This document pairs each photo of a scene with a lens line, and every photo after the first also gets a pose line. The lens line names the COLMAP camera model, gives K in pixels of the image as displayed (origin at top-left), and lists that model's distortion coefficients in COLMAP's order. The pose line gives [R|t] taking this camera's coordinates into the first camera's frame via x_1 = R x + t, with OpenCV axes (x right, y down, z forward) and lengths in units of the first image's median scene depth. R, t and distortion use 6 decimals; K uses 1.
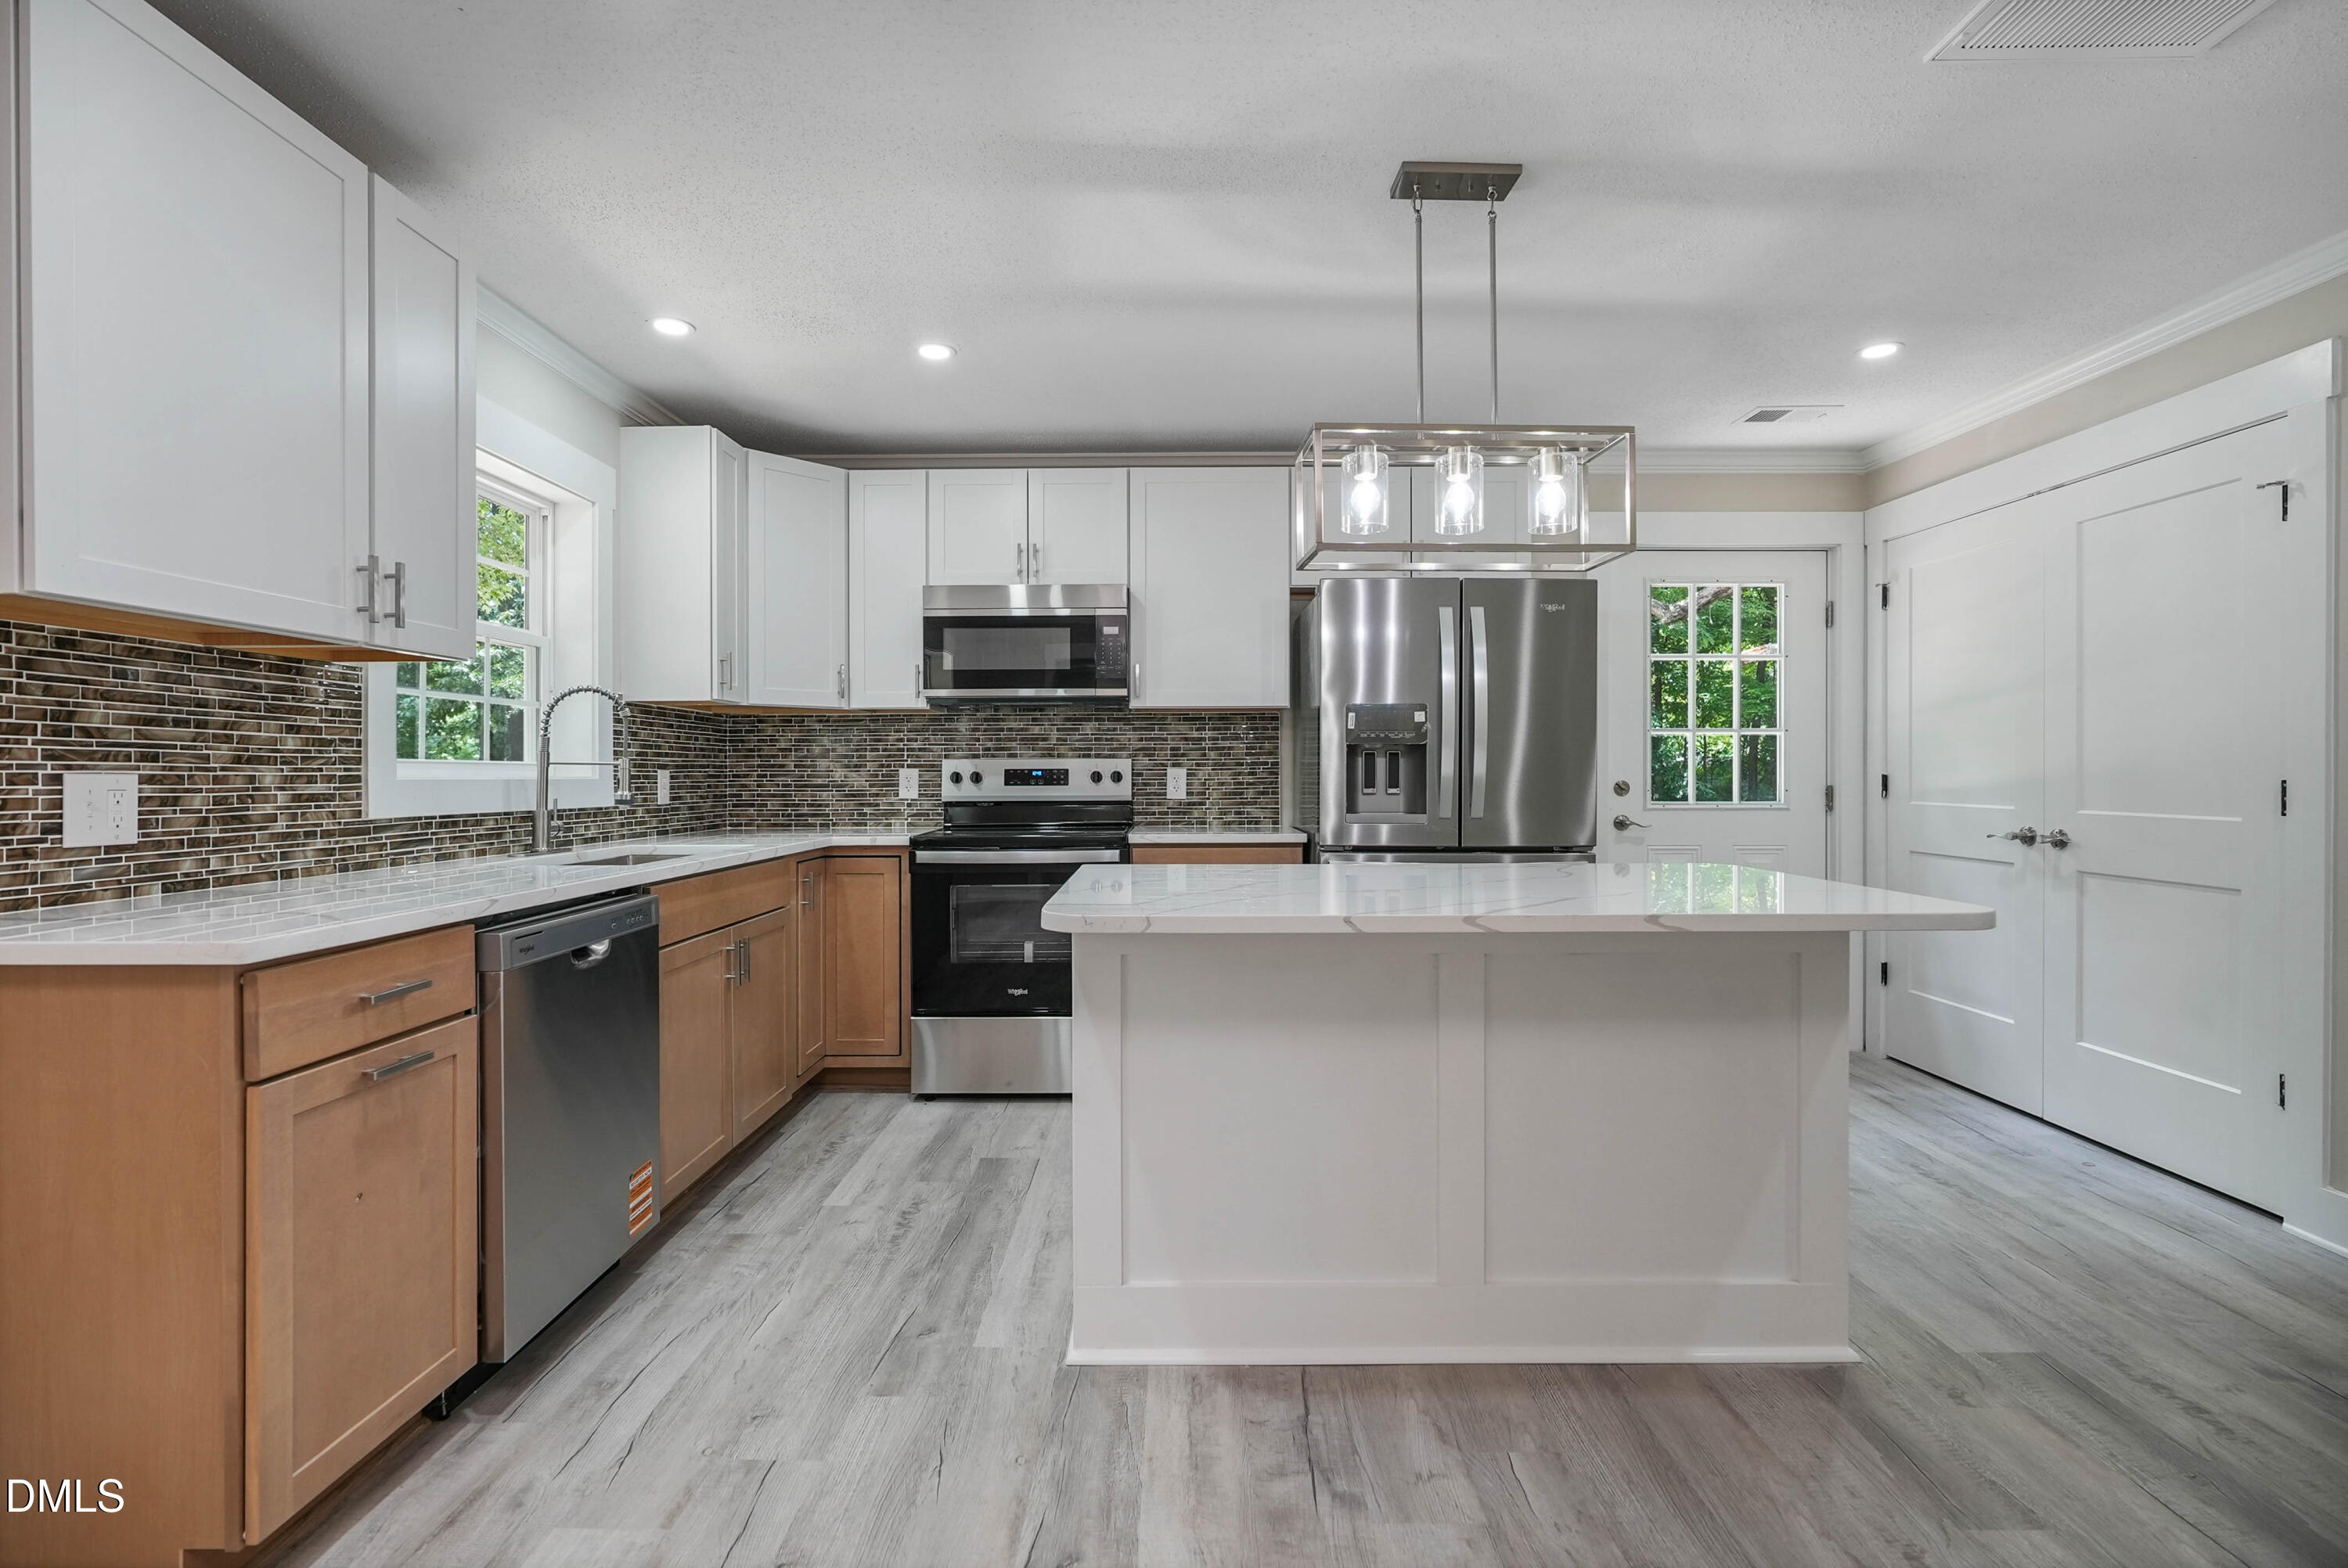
lens RADIAL K [[1071.2, 0, 1163.4], [0, 1071.2, 774.4], [0, 0, 1]] dist [-0.010590, 0.005173]
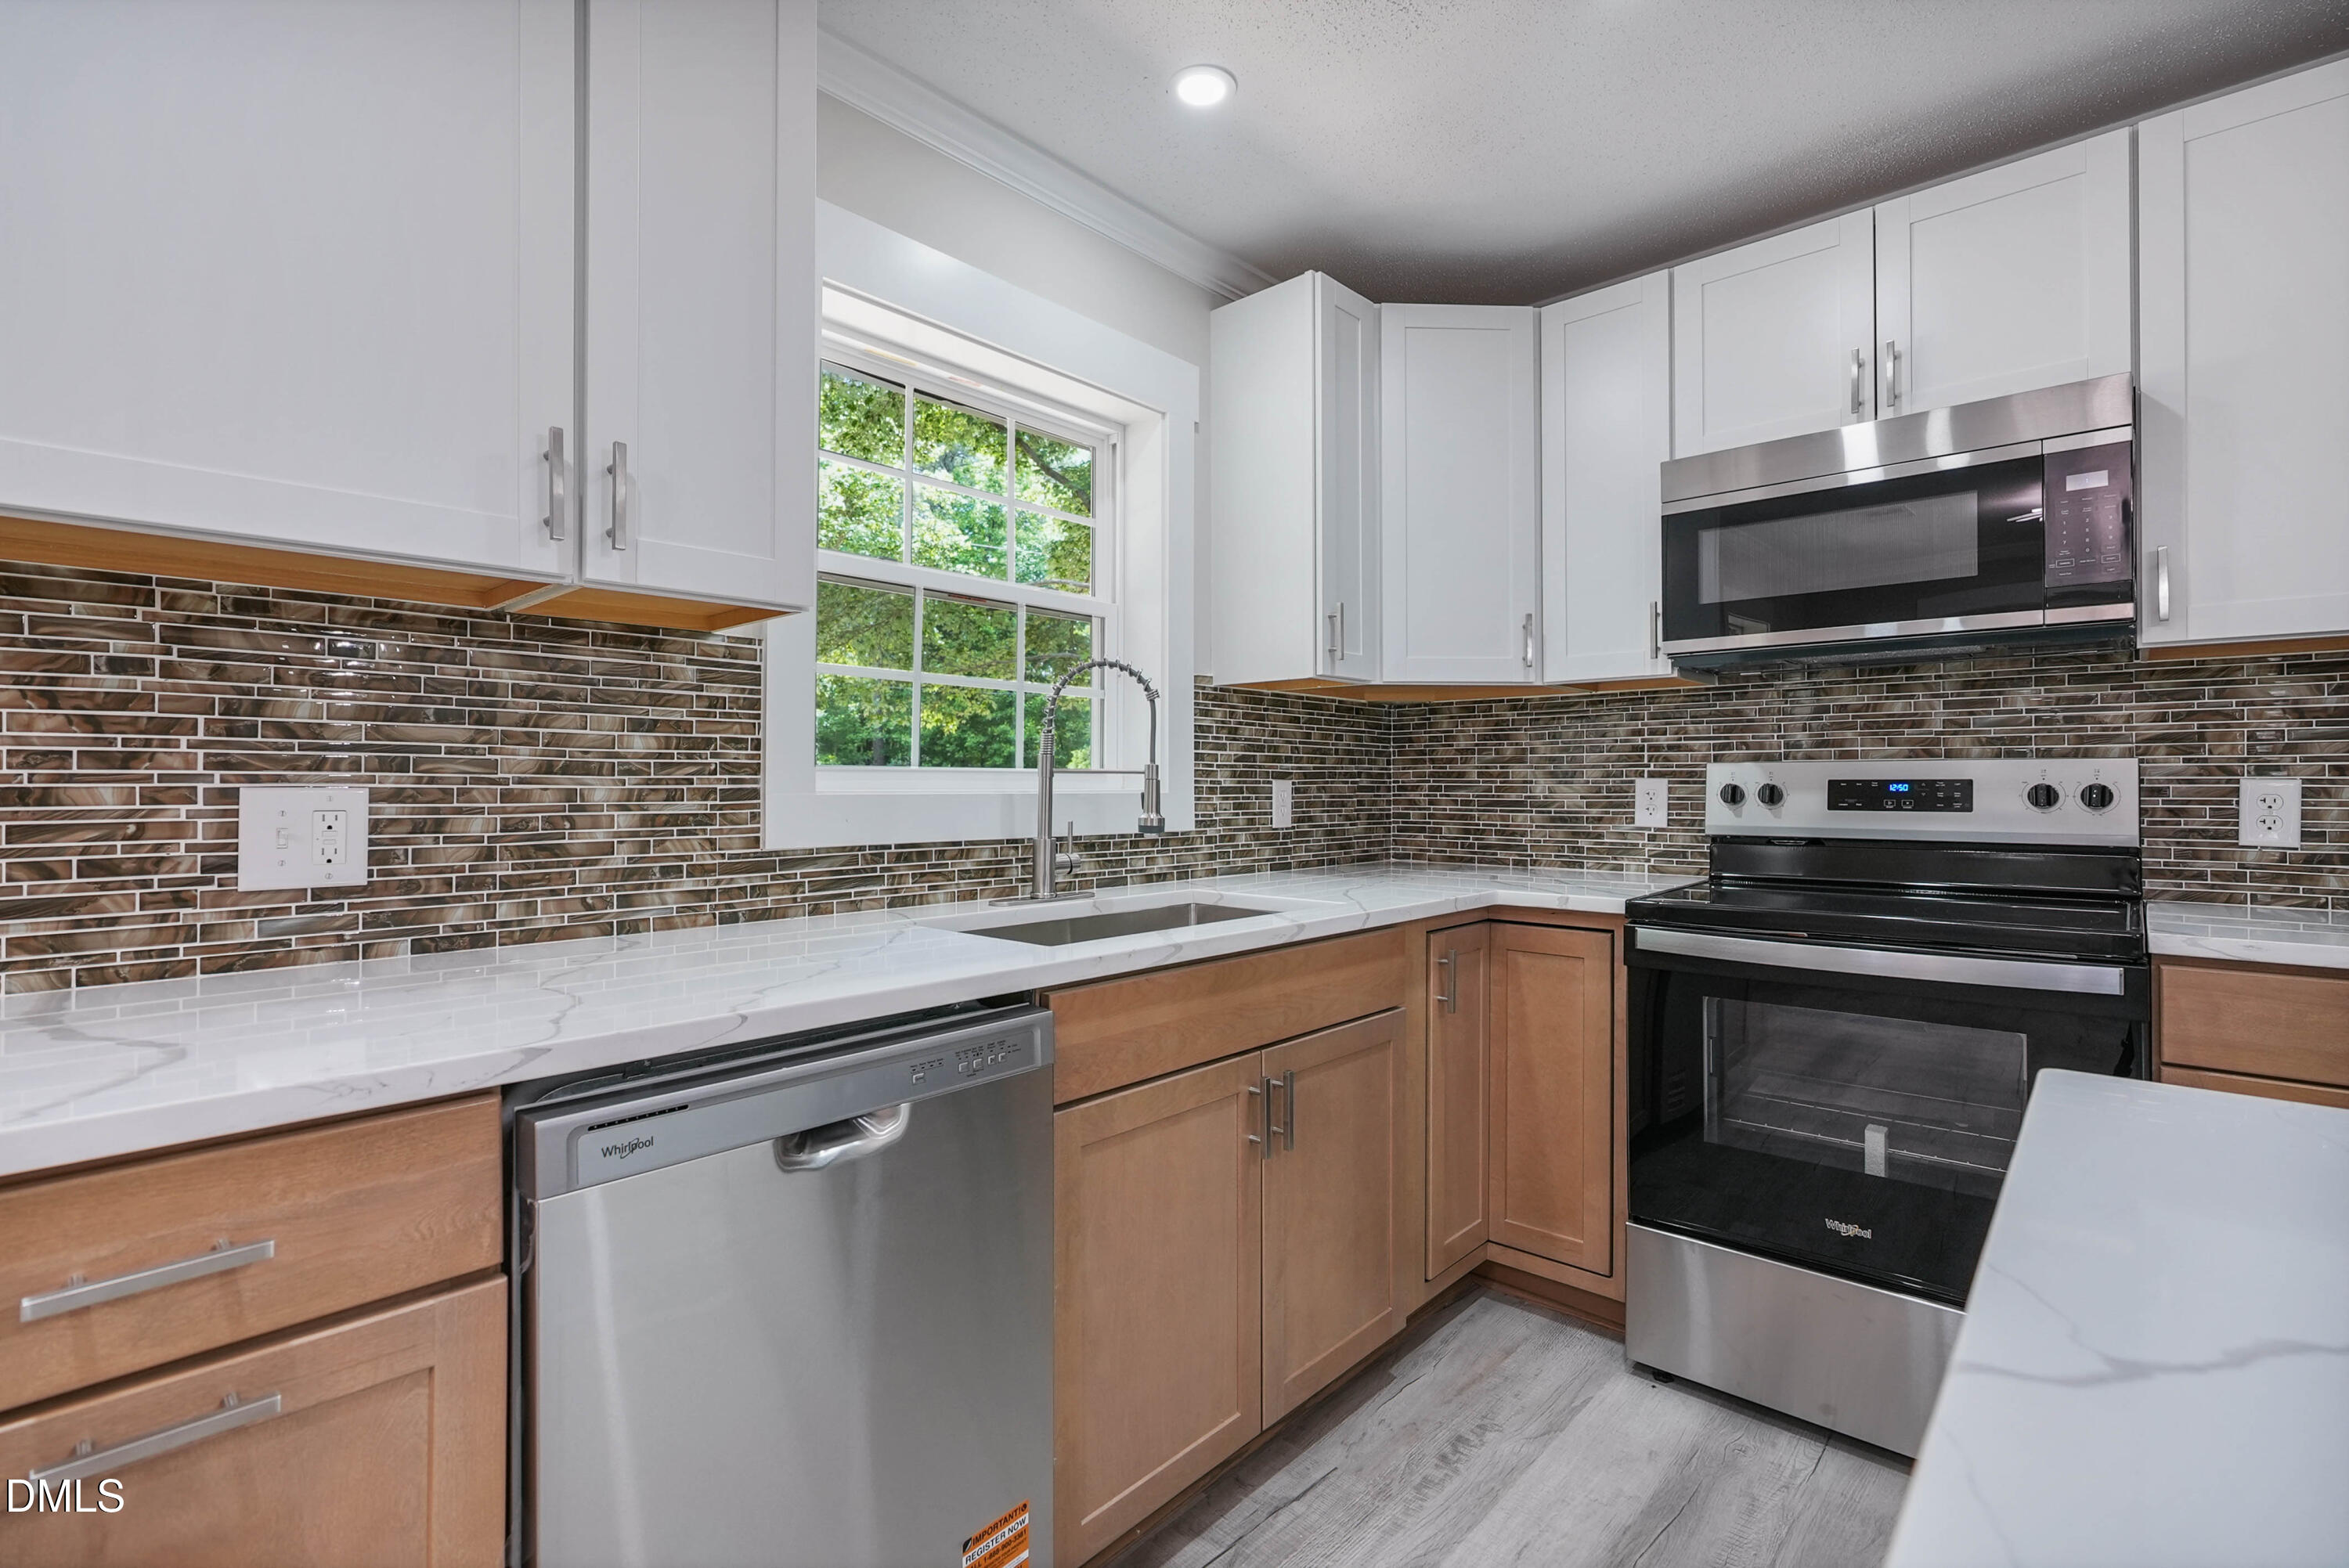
lens RADIAL K [[1071.7, 0, 1169.4], [0, 1071.7, 772.1], [0, 0, 1]] dist [-0.010590, 0.005173]
pose [[0.746554, -0.002938, -0.665319, -0.049971], [-0.003445, 0.999960, -0.008282, -0.004272], [0.665316, 0.008475, 0.746513, 0.505824]]
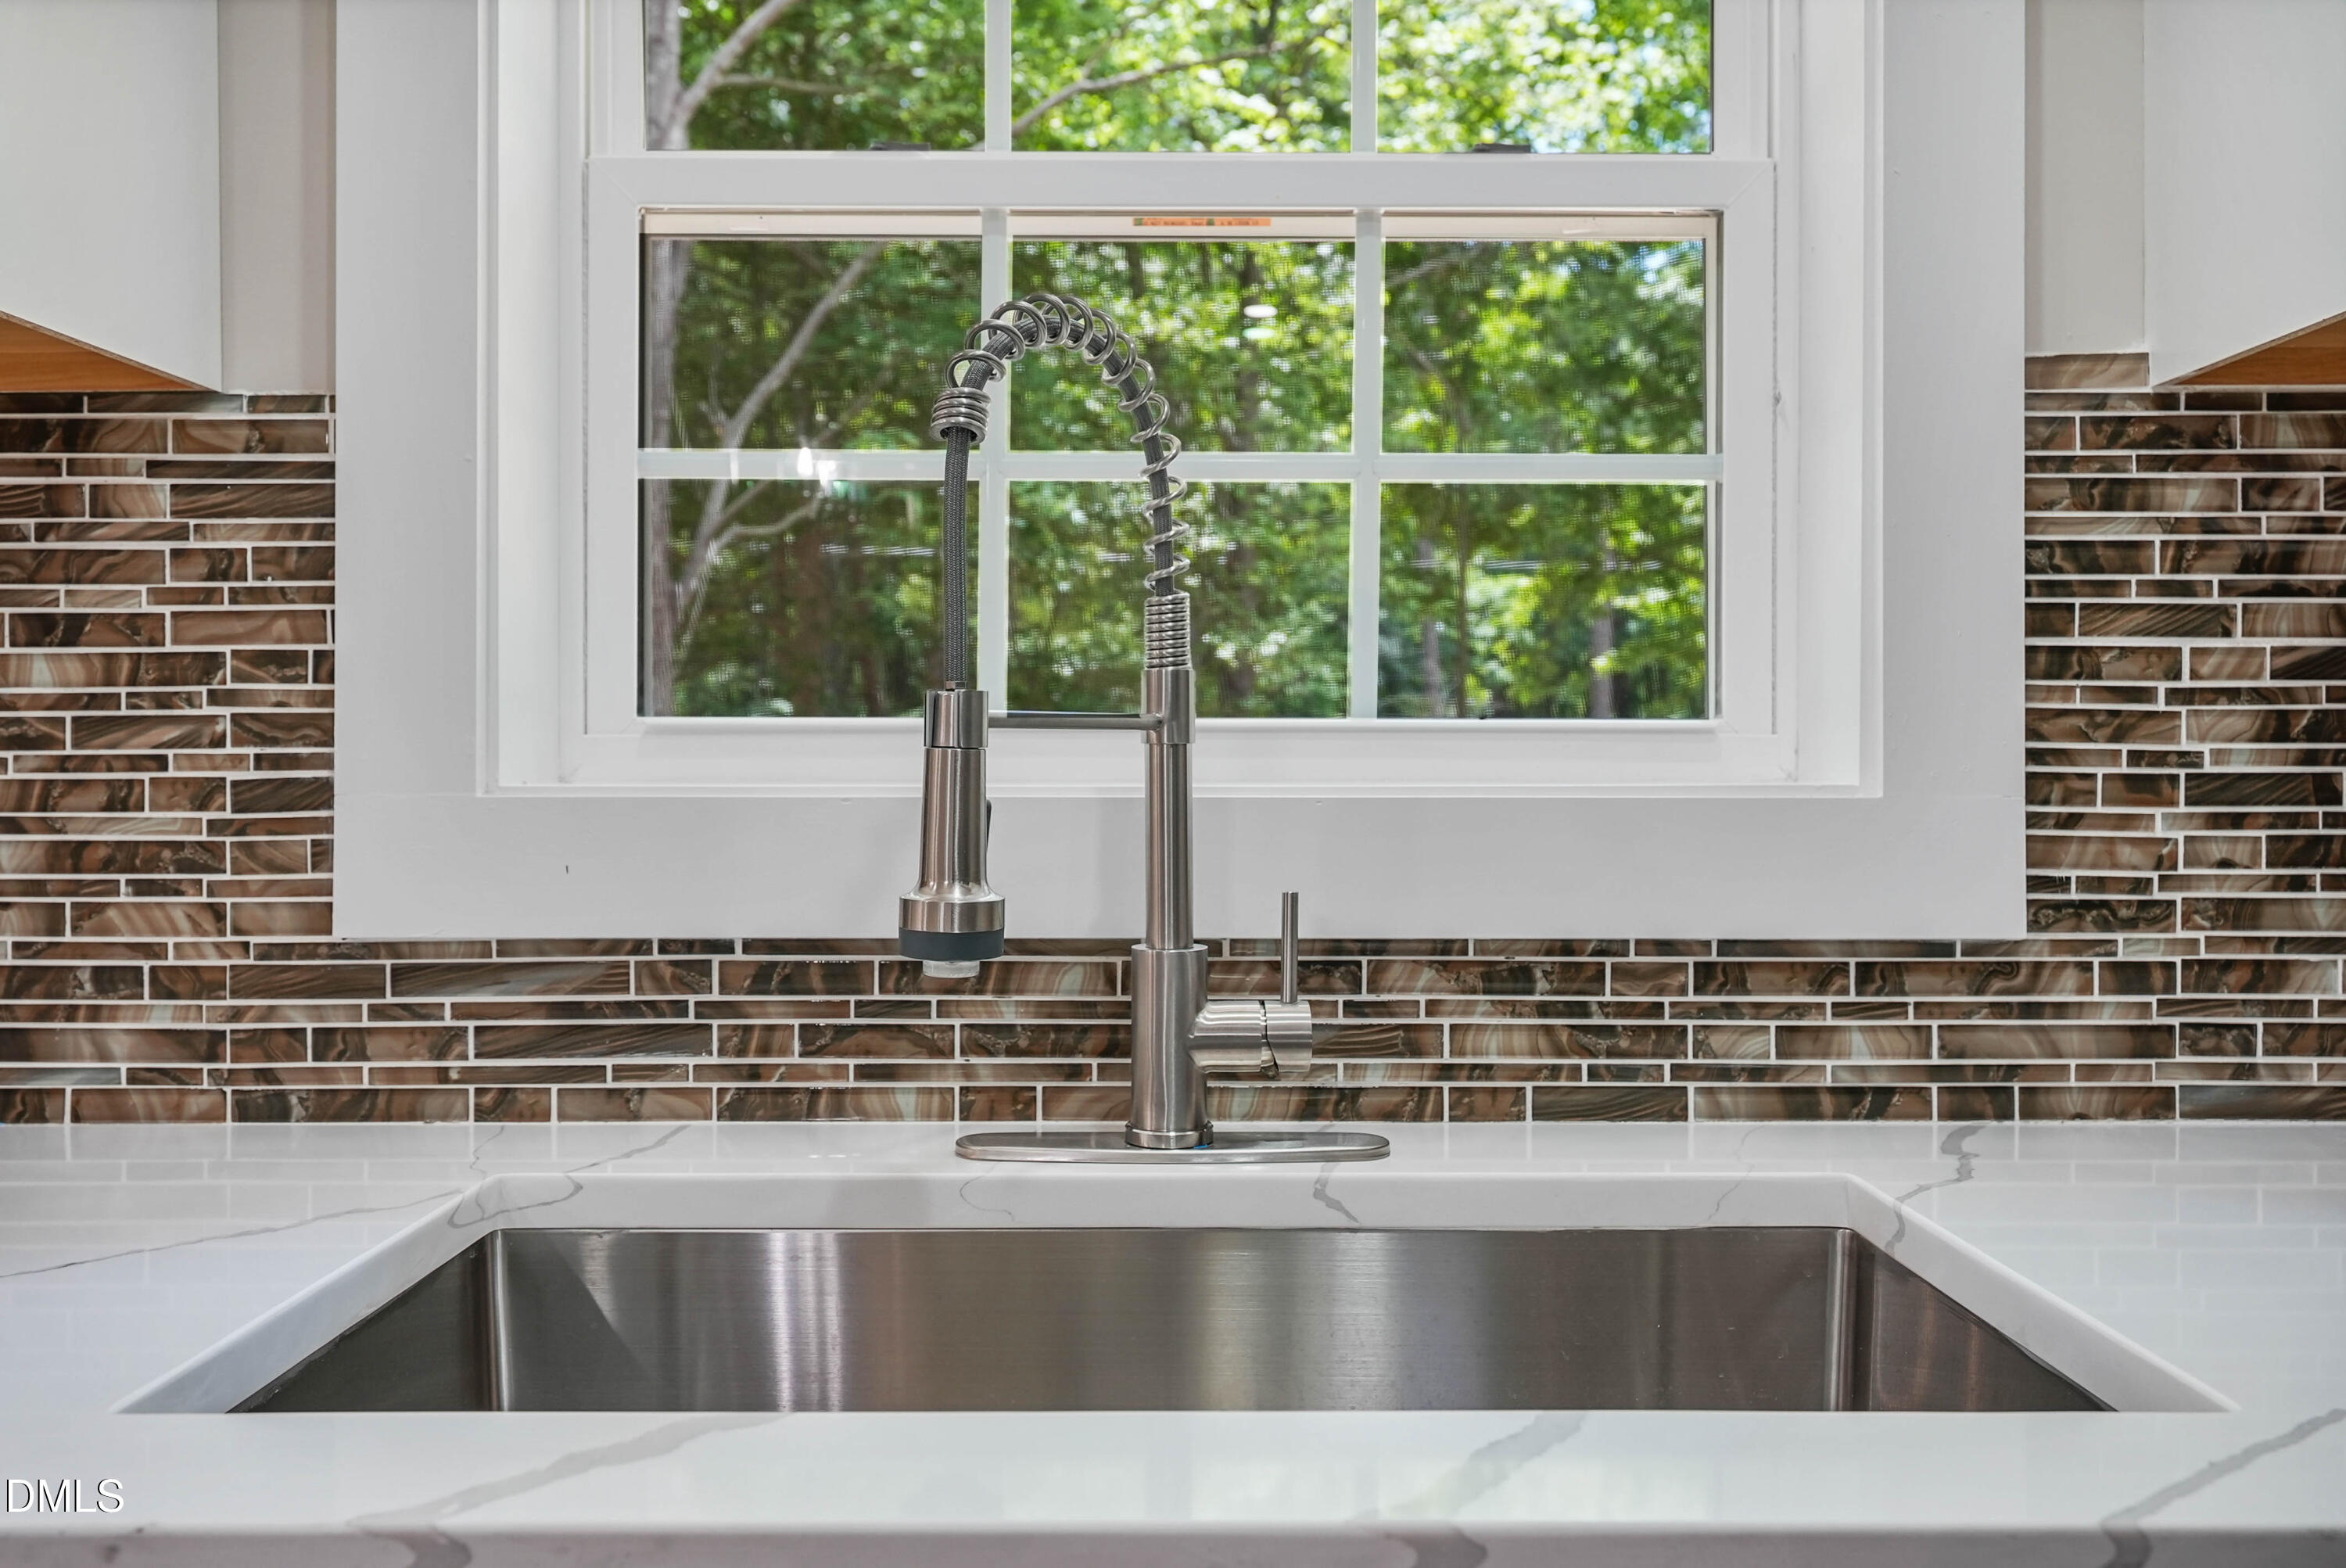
lens RADIAL K [[2010.1, 0, 1177.7], [0, 2010.1, 772.2], [0, 0, 1]] dist [0.003081, 0.000154]
pose [[0.012752, 0.003541, -0.999912, -0.173904], [0.002052, 0.999992, 0.003567, -0.002320], [0.999917, -0.002097, 0.012744, 0.953305]]
